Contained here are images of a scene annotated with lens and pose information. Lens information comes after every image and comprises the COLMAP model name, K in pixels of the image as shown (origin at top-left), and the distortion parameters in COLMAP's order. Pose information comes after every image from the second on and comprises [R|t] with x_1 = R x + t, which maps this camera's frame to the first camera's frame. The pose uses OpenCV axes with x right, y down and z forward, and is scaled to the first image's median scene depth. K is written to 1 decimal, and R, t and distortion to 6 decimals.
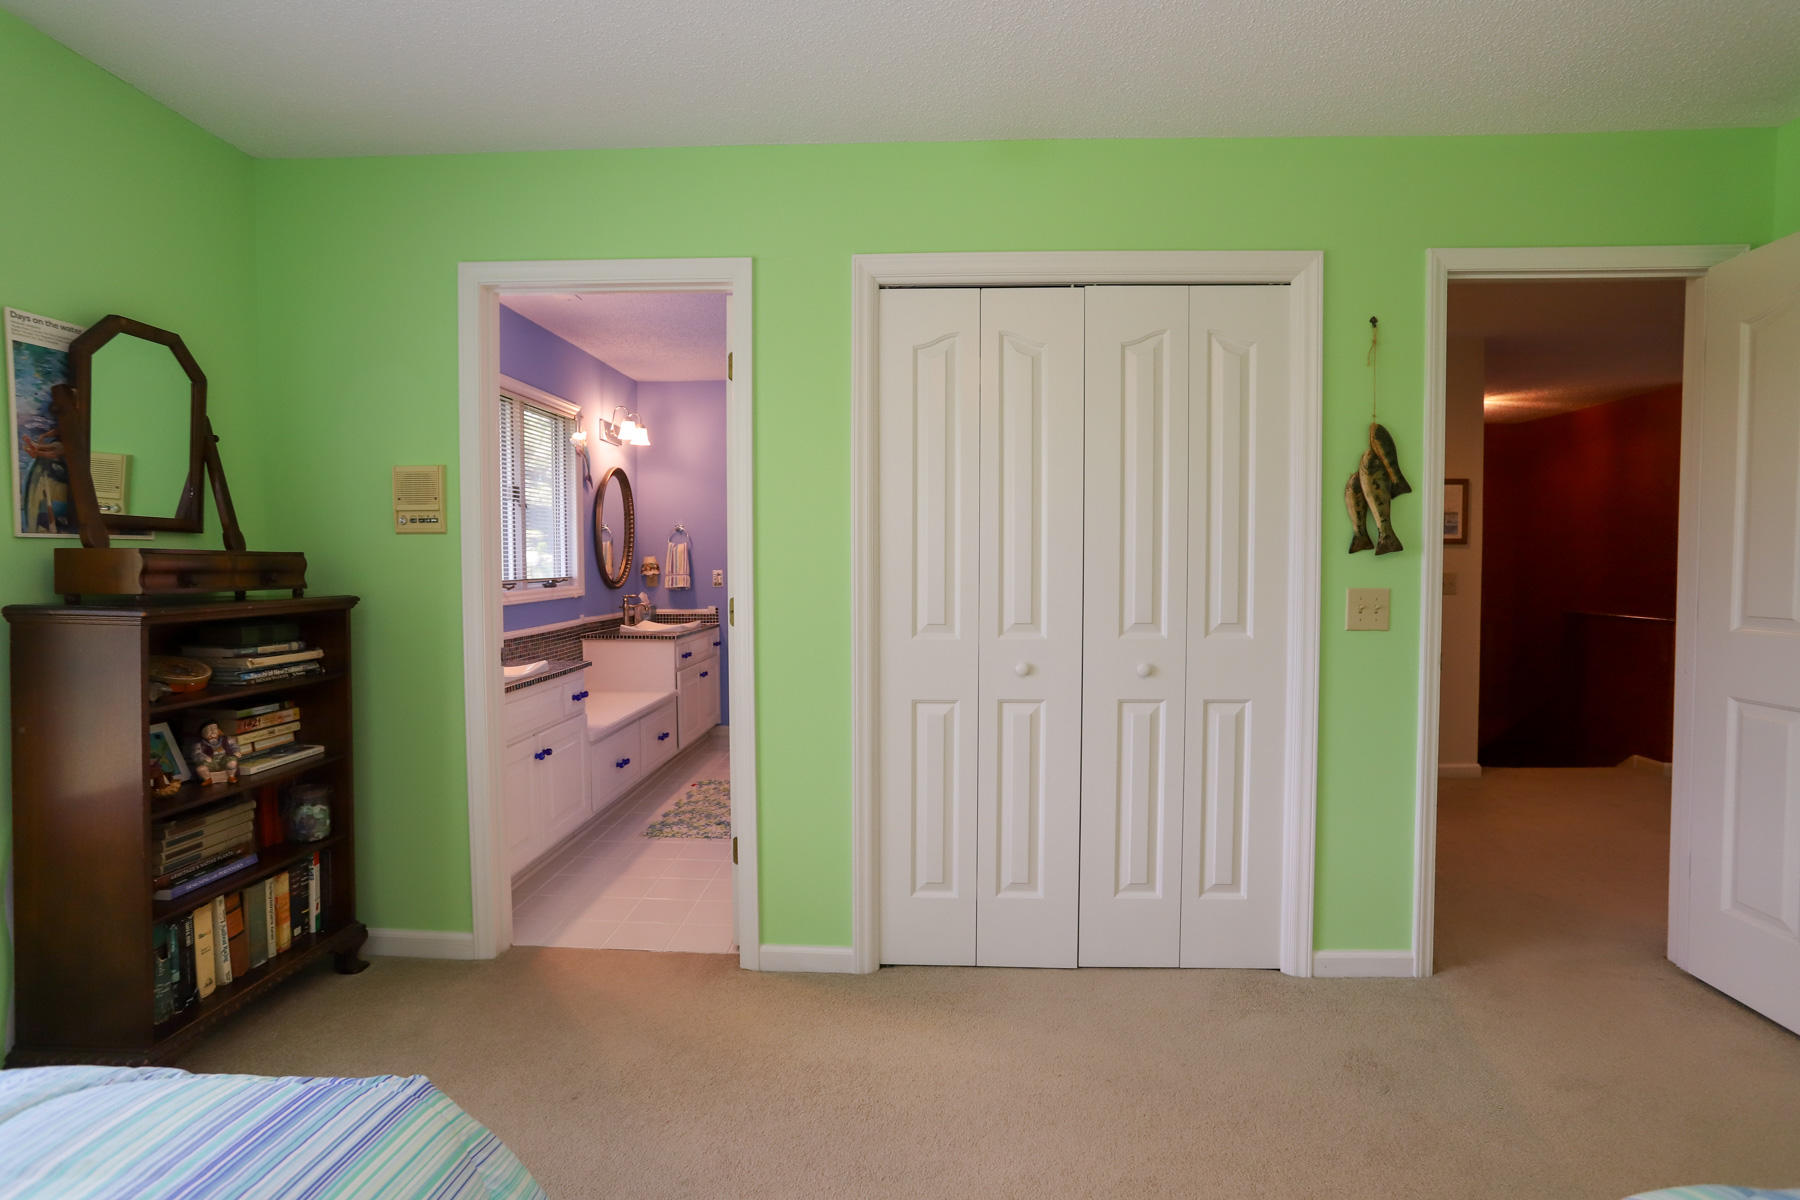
lens RADIAL K [[869.9, 0, 907.5], [0, 869.9, 587.9], [0, 0, 1]] dist [-0.046839, 0.002824]
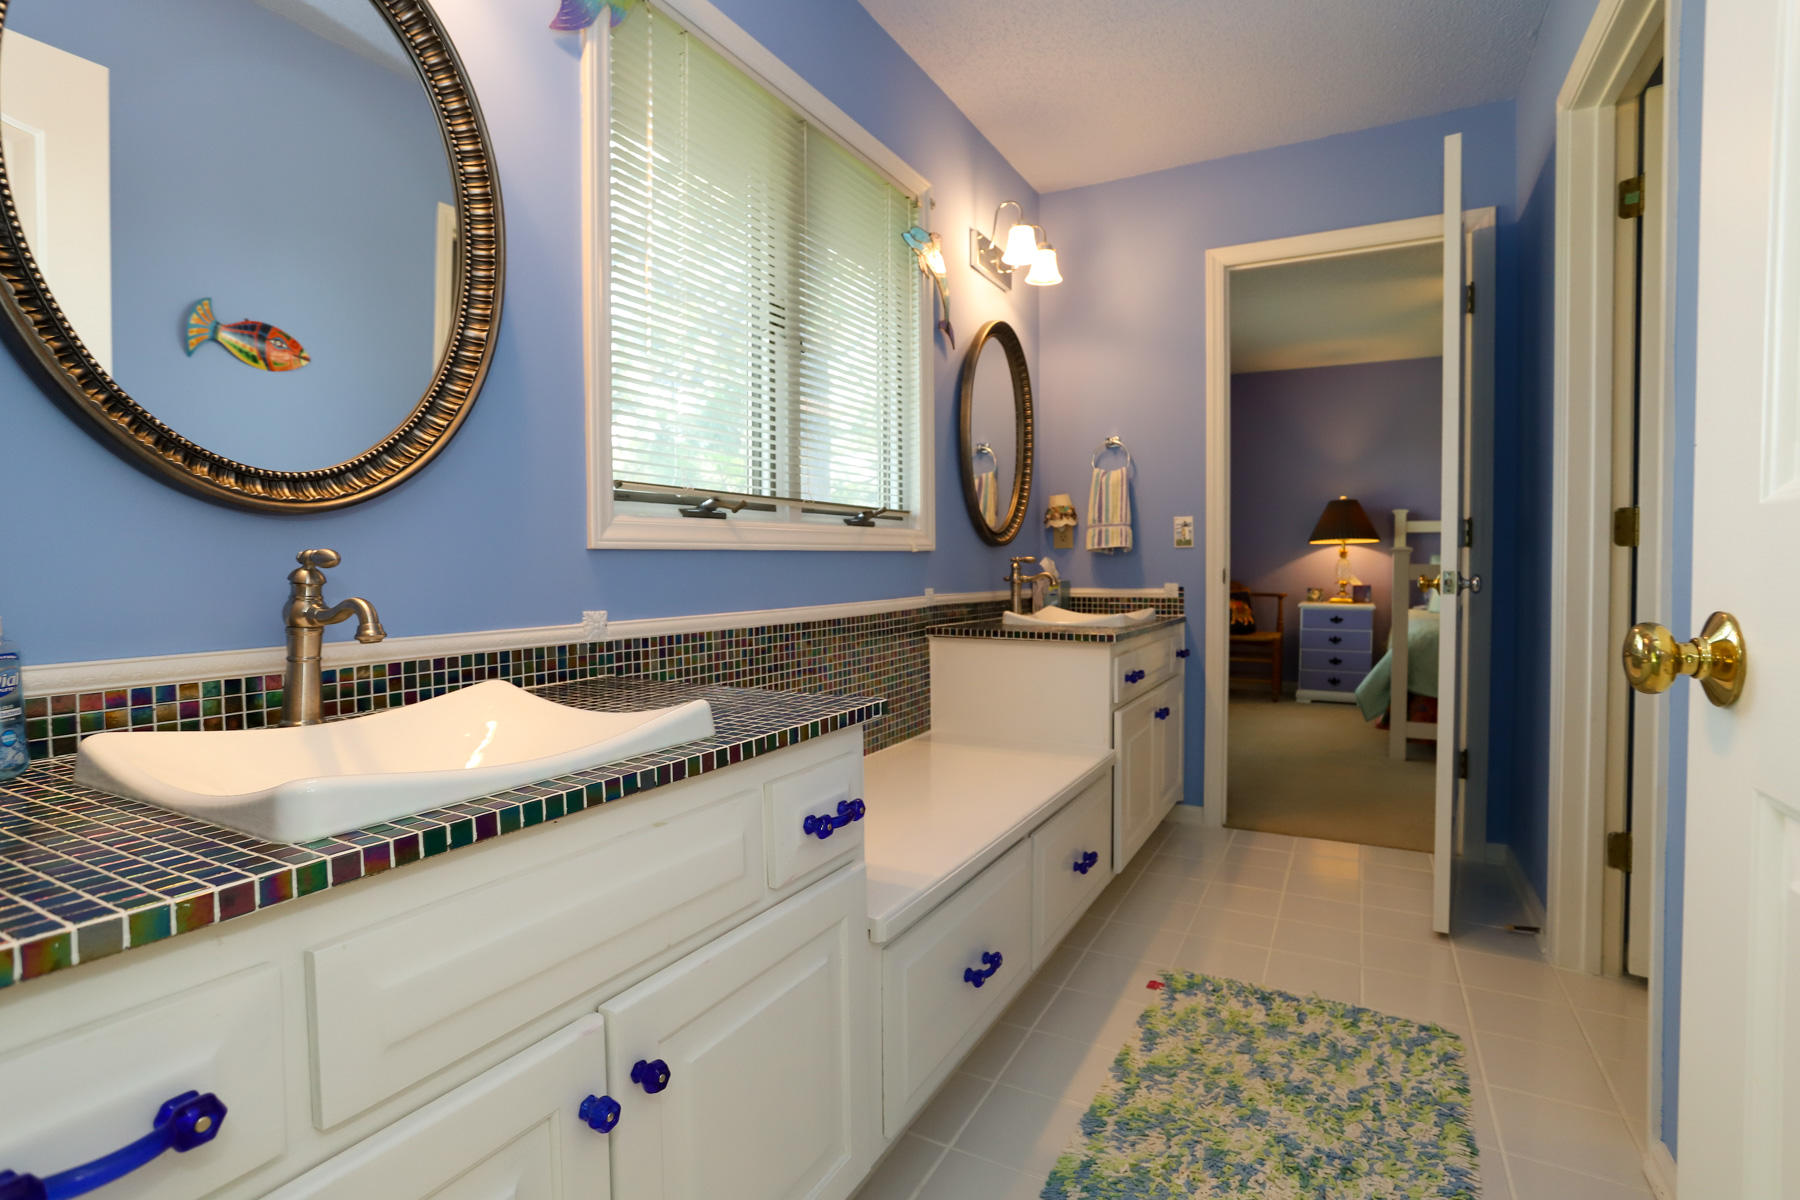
lens RADIAL K [[869.9, 0, 889.8], [0, 869.9, 587.5], [0, 0, 1]] dist [-0.046839, 0.002824]
pose [[0.887626, 0.010056, -0.460455, -0.146482], [-0.012634, 0.999917, -0.002516, 0.029722], [0.460392, 0.008051, 0.887679, 0.486268]]
